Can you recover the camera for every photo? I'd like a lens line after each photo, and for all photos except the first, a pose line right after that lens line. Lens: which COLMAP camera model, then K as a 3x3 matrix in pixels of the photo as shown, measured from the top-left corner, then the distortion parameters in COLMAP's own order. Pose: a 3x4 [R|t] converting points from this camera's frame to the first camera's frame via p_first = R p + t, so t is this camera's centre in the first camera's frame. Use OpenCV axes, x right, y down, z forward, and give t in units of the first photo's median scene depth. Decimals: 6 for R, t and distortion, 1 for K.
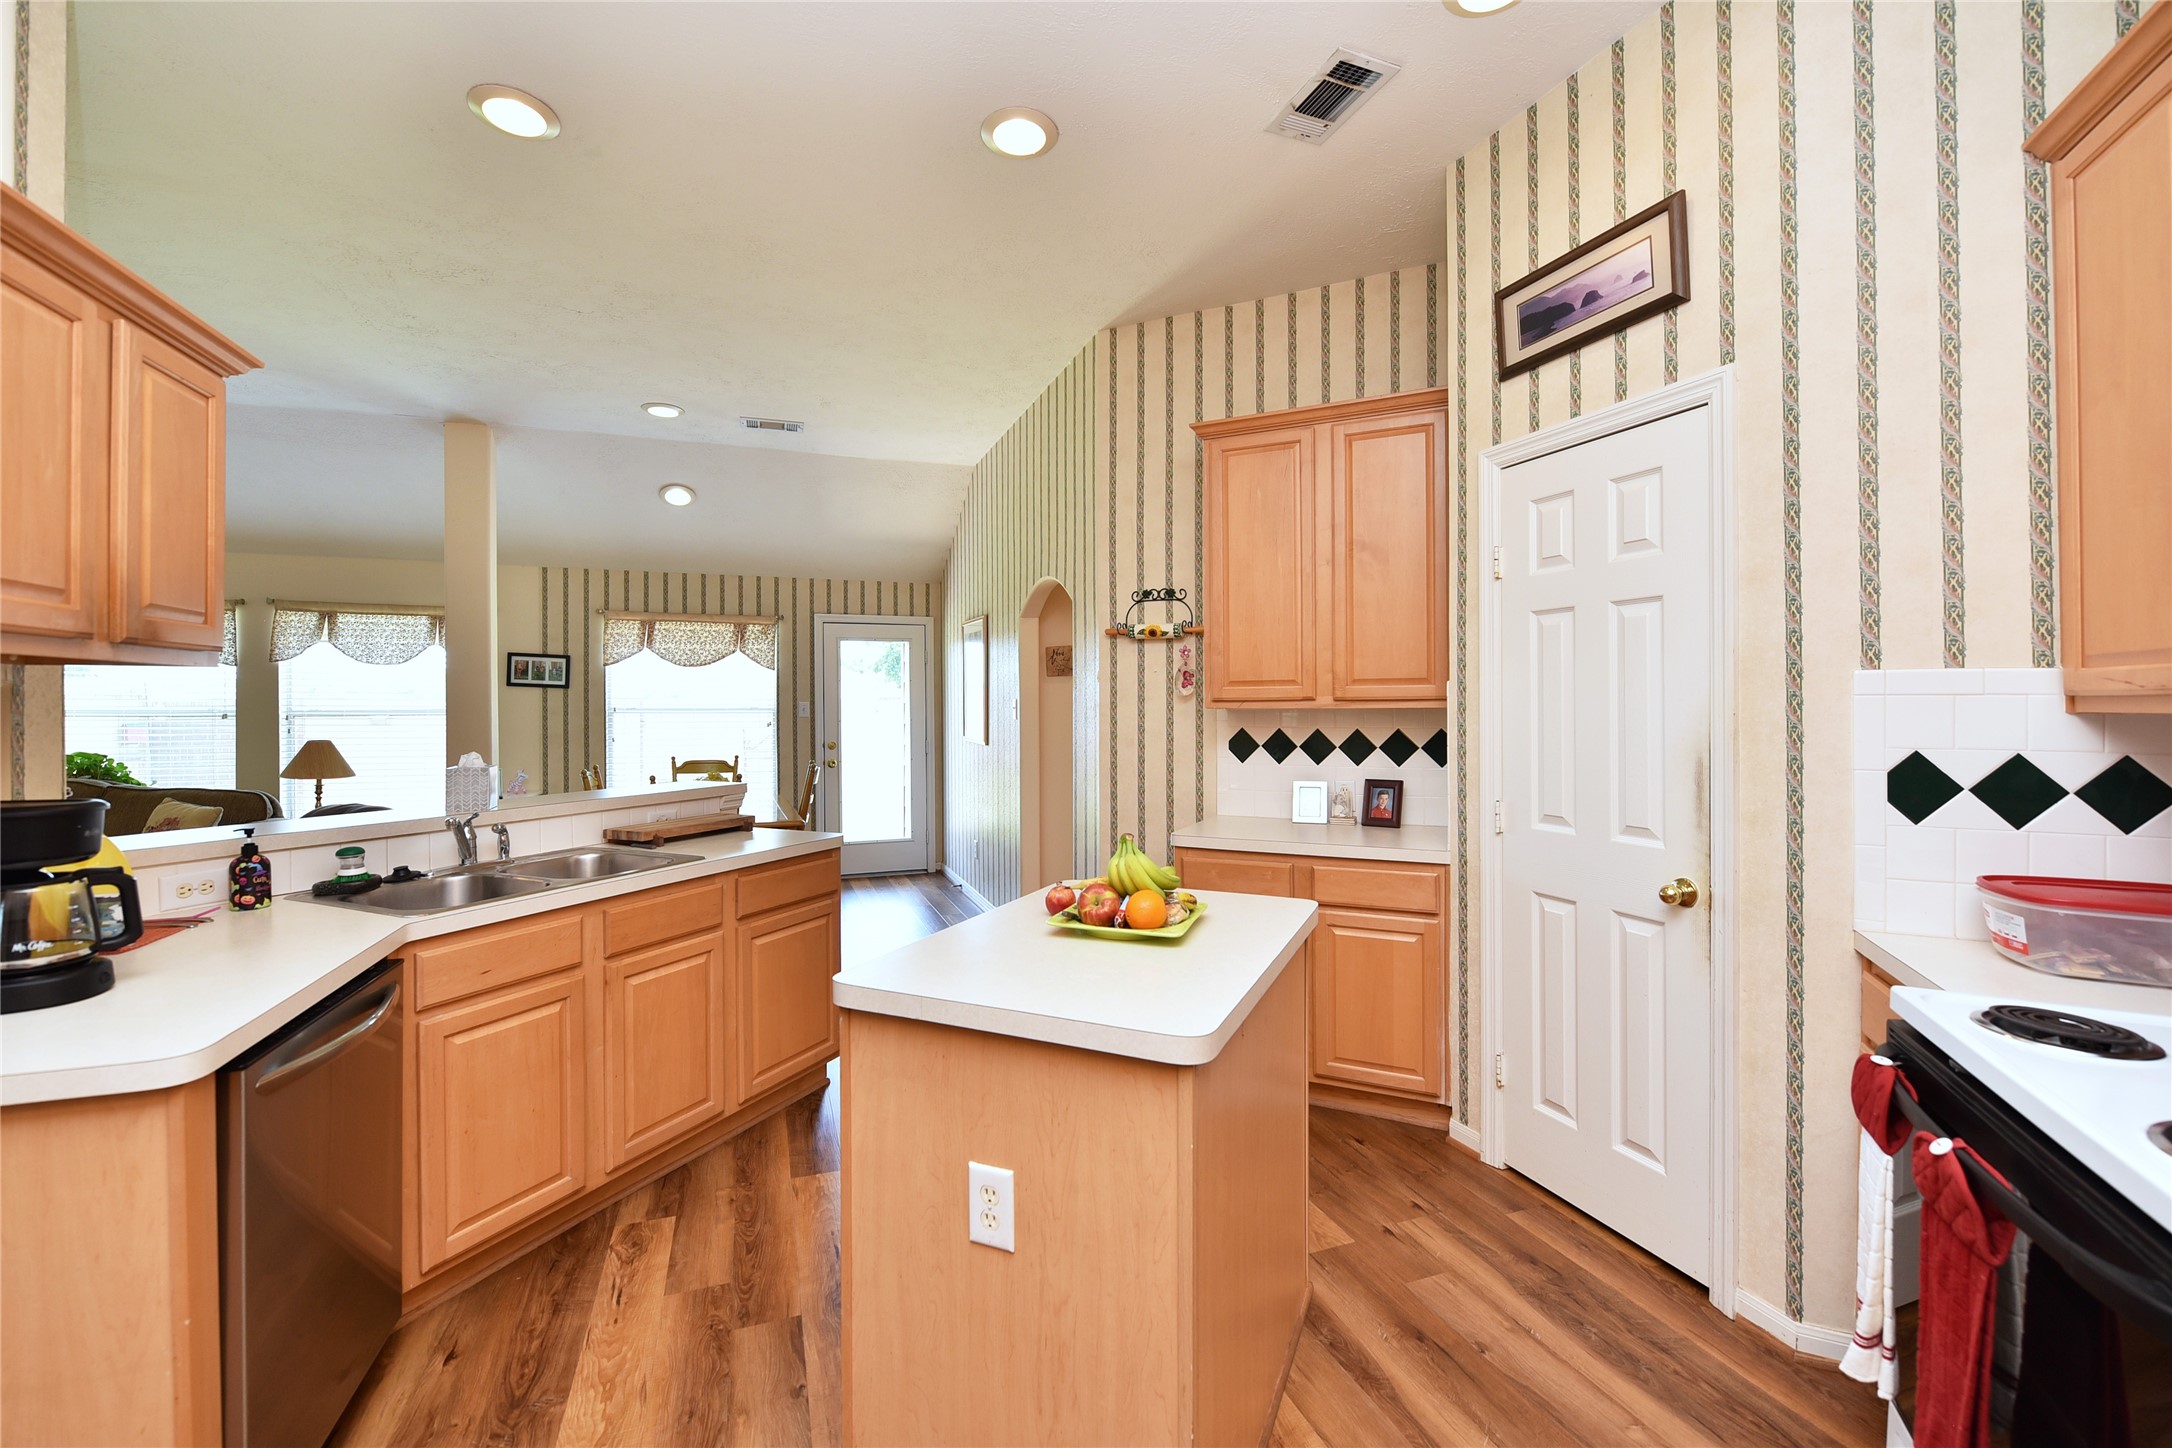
lens RADIAL K [[887.9, 0, 1084.5], [0, 887.9, 703.1], [0, 0, 1]] dist [0.000549, -0.006972]
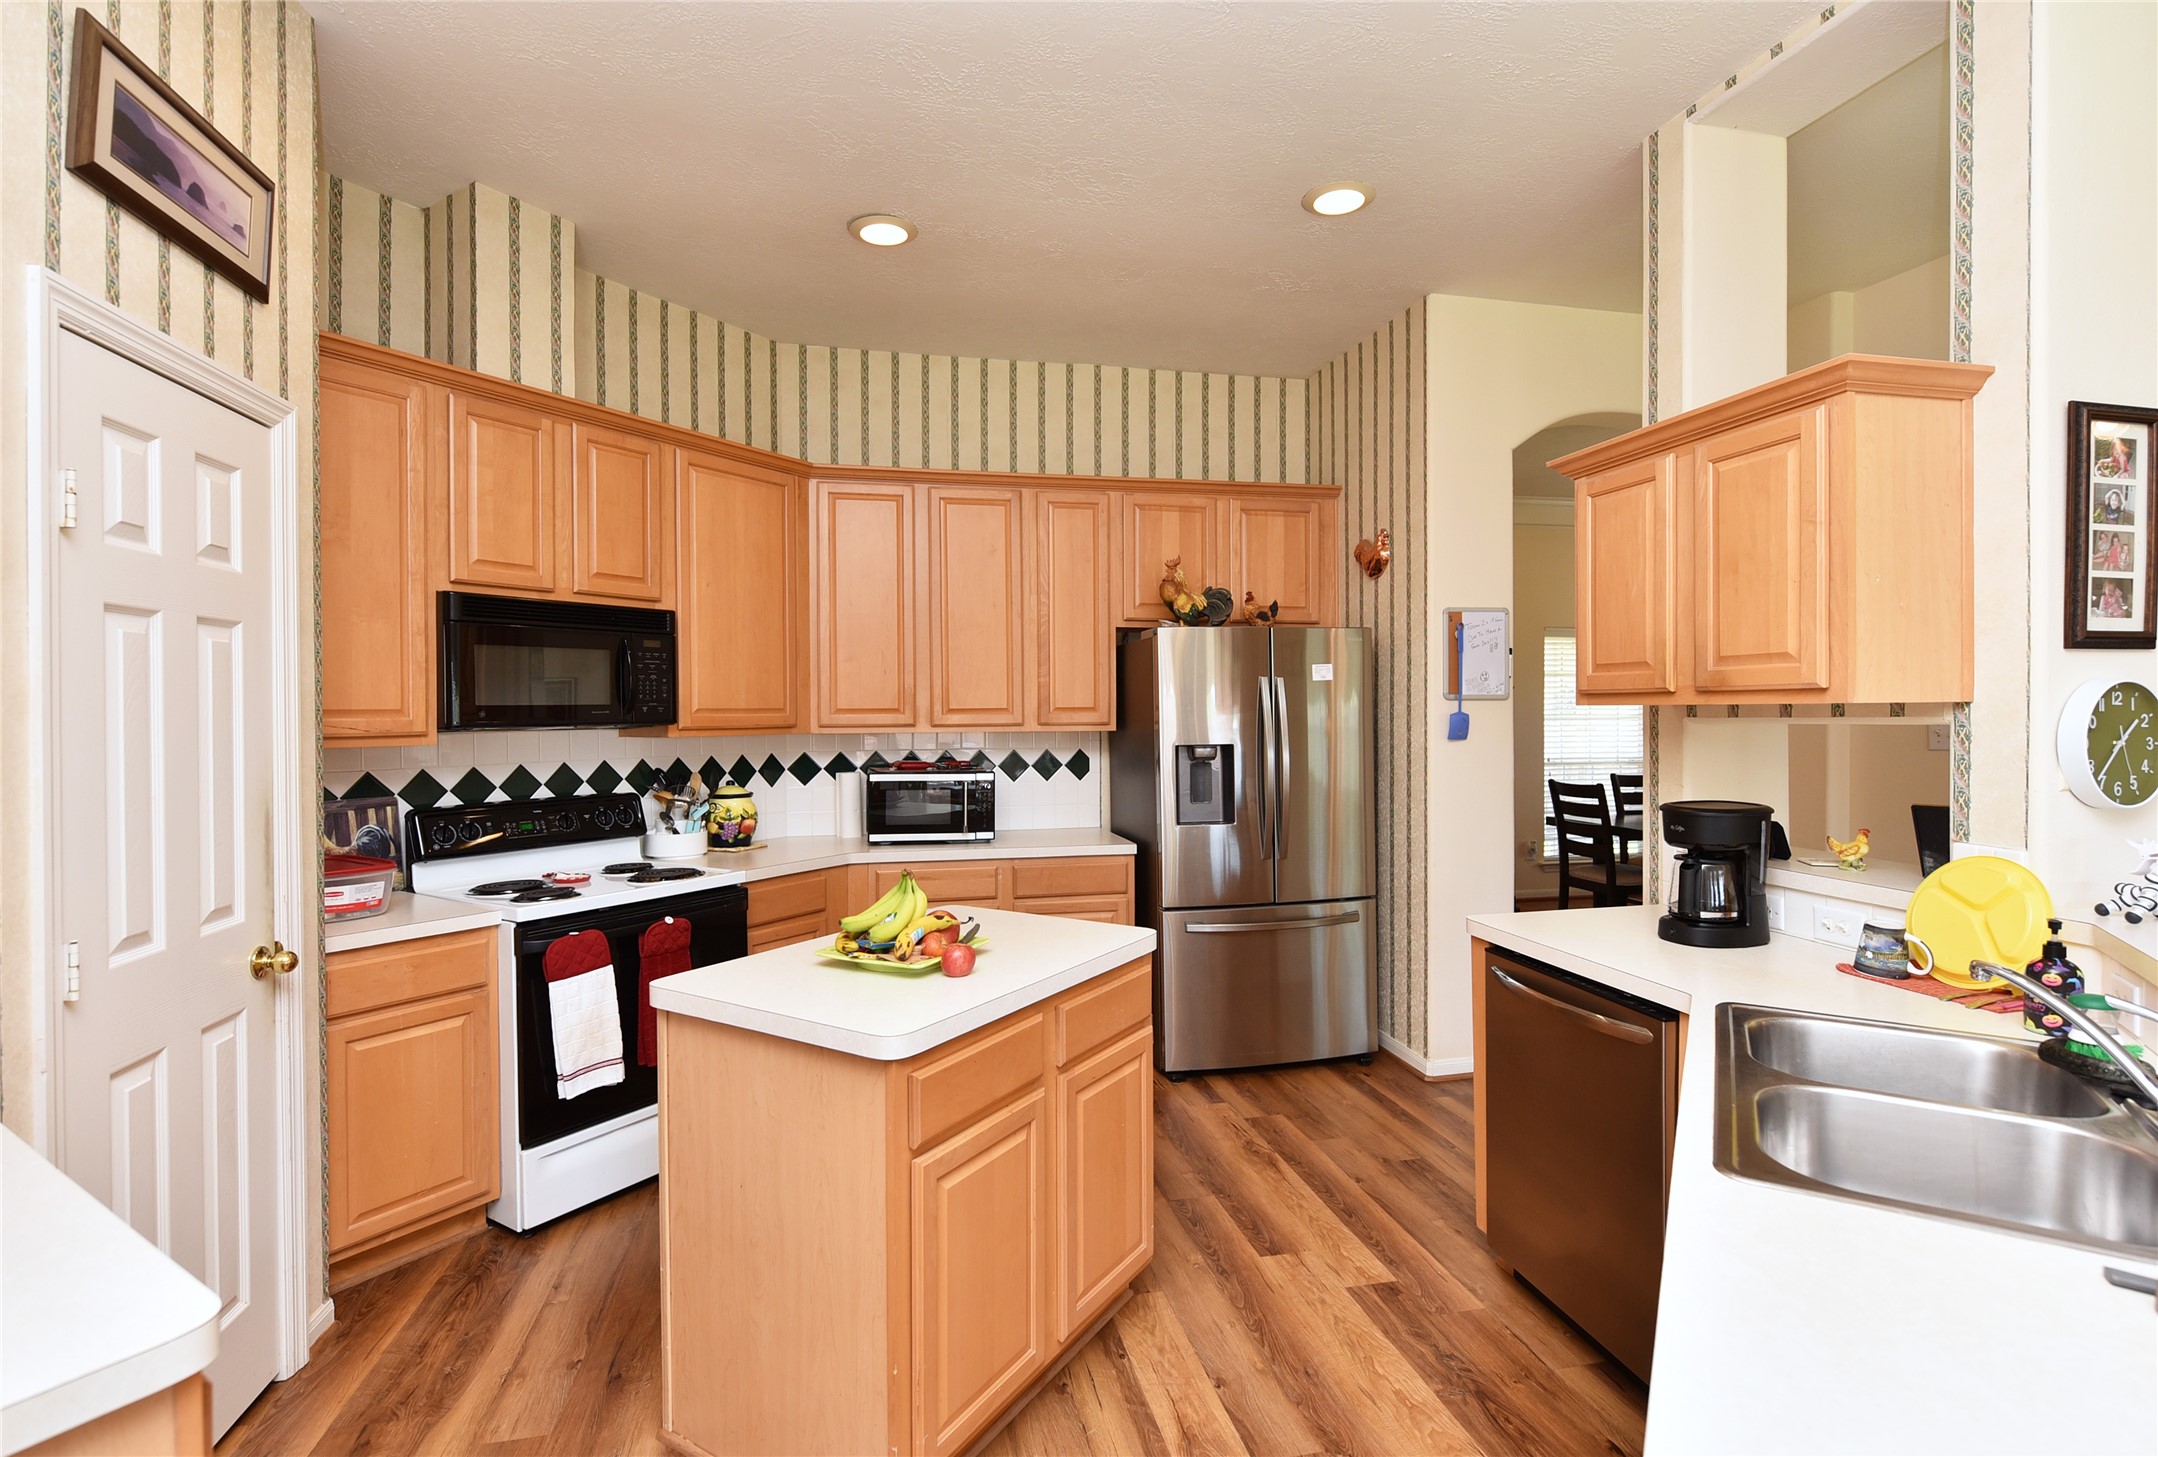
lens RADIAL K [[1016.4, 0, 1083.6], [0, 1016.4, 719.3], [0, 0, 1]] dist [-0.000398, -0.004708]
pose [[-0.991135, 0.006505, 0.132700, -0.213067], [0.007388, 0.999954, 0.006164, -0.023097], [-0.132654, 0.007090, -0.991137, 1.448809]]
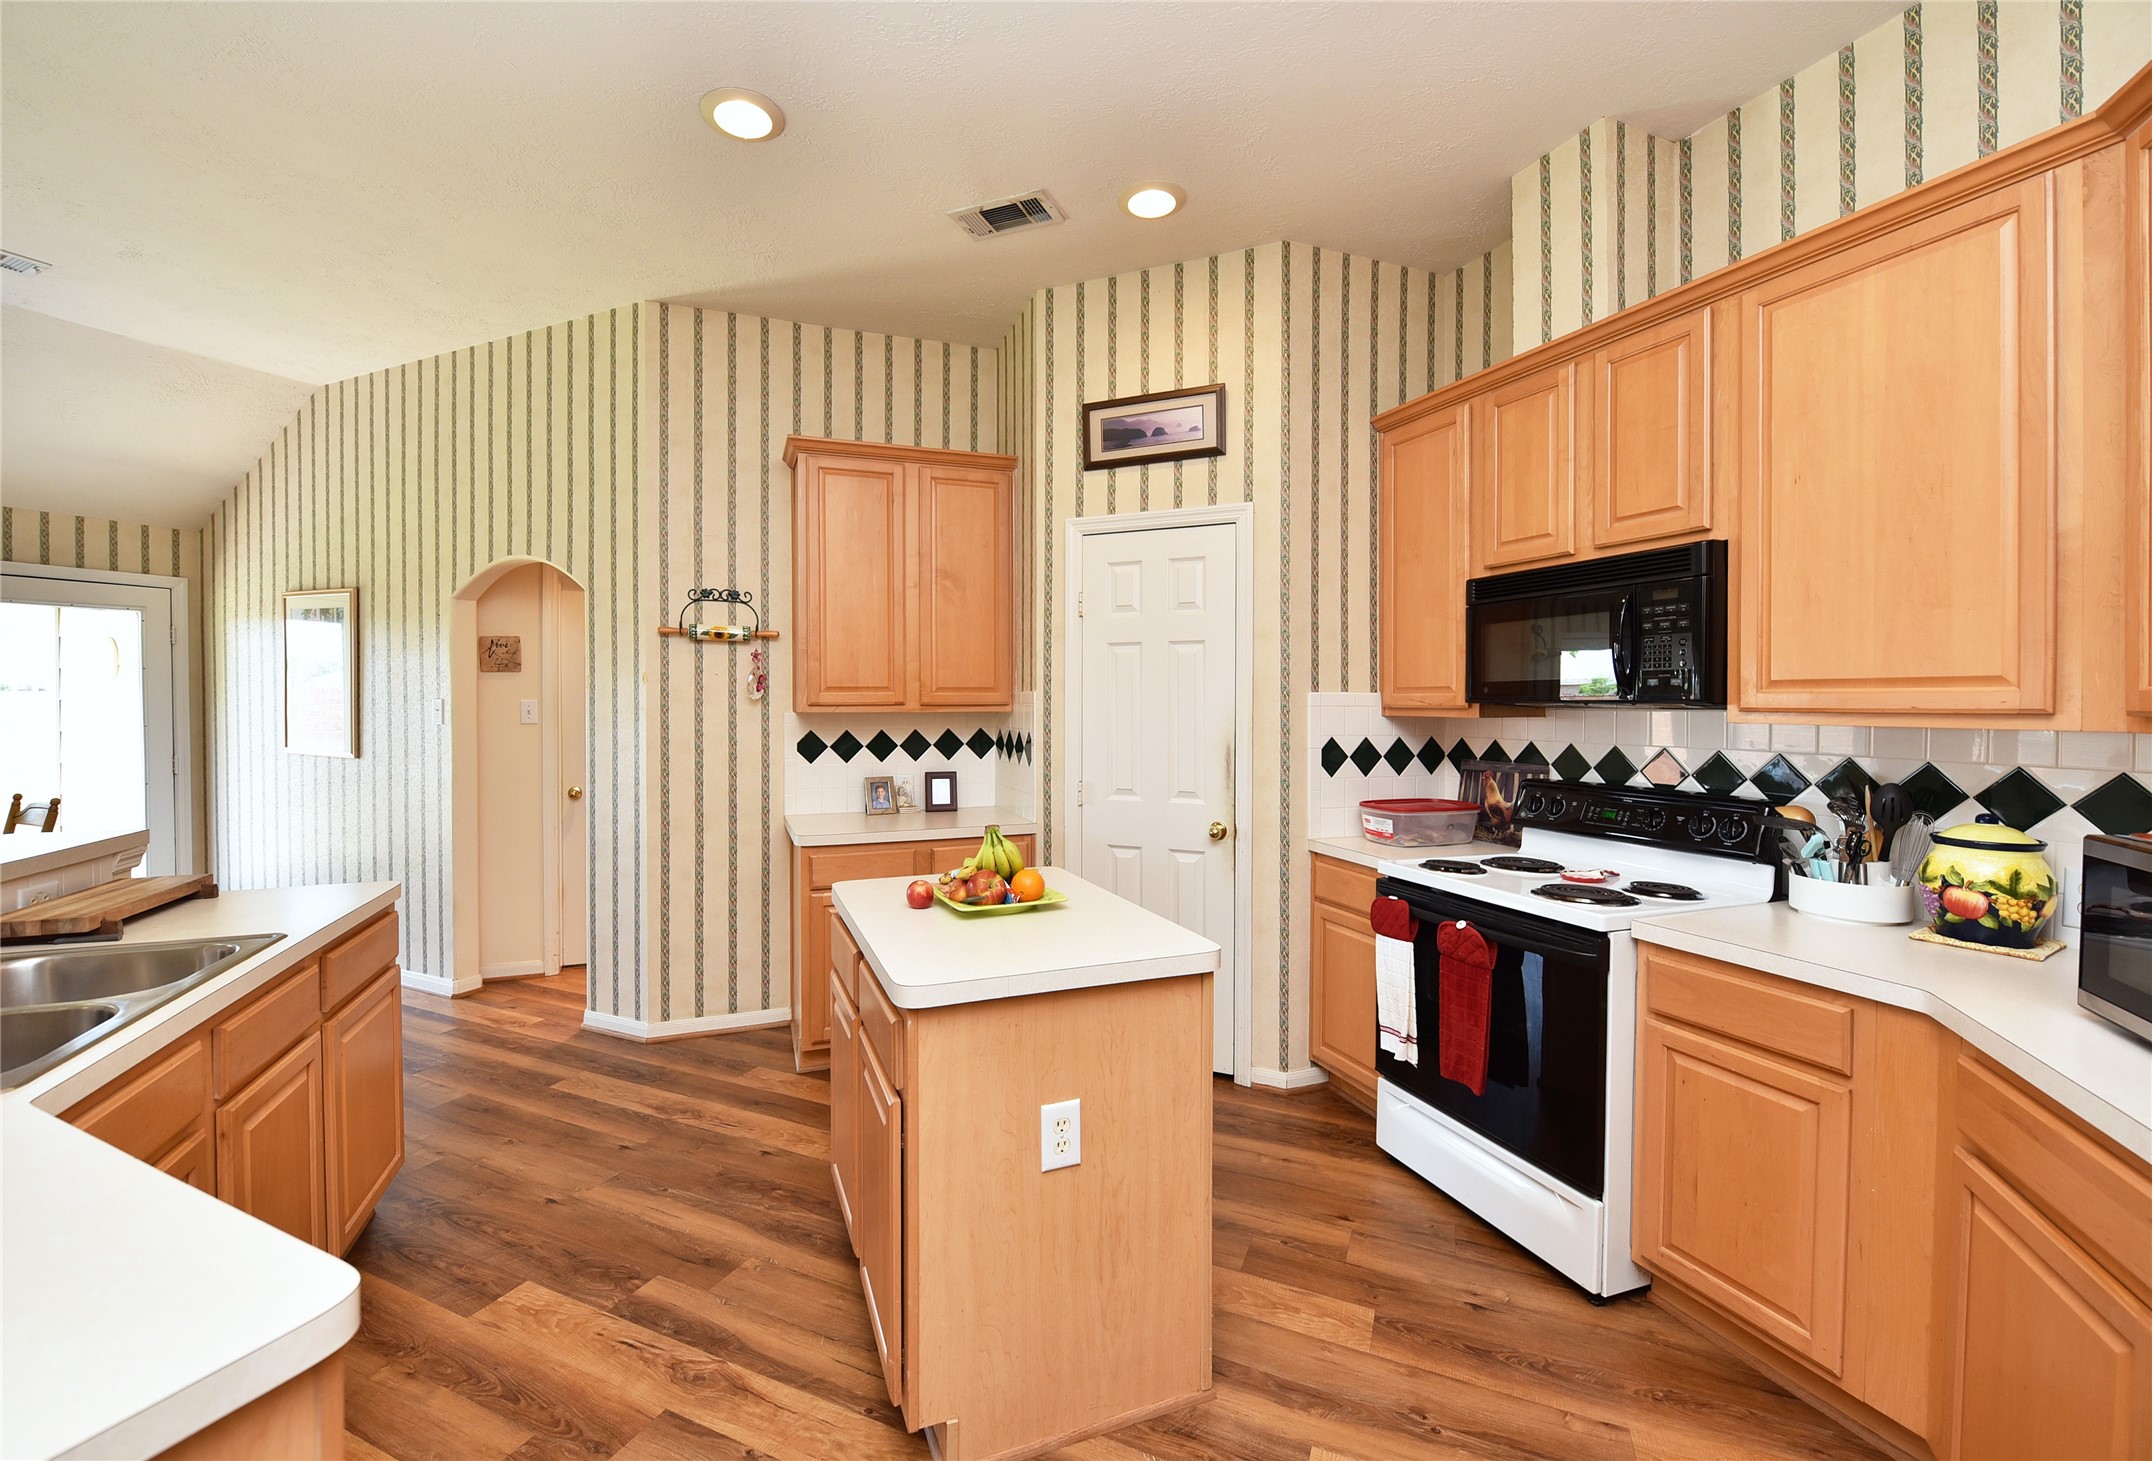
lens RADIAL K [[877.7, 0, 1052.2], [0, 877.7, 707.1], [0, 0, 1]] dist [-0.005318, -0.000813]
pose [[0.702367, -0.001567, 0.711814, -0.487389], [-0.005297, 0.999958, 0.007428, -0.011778], [-0.711796, -0.008987, 0.702329, 0.089917]]
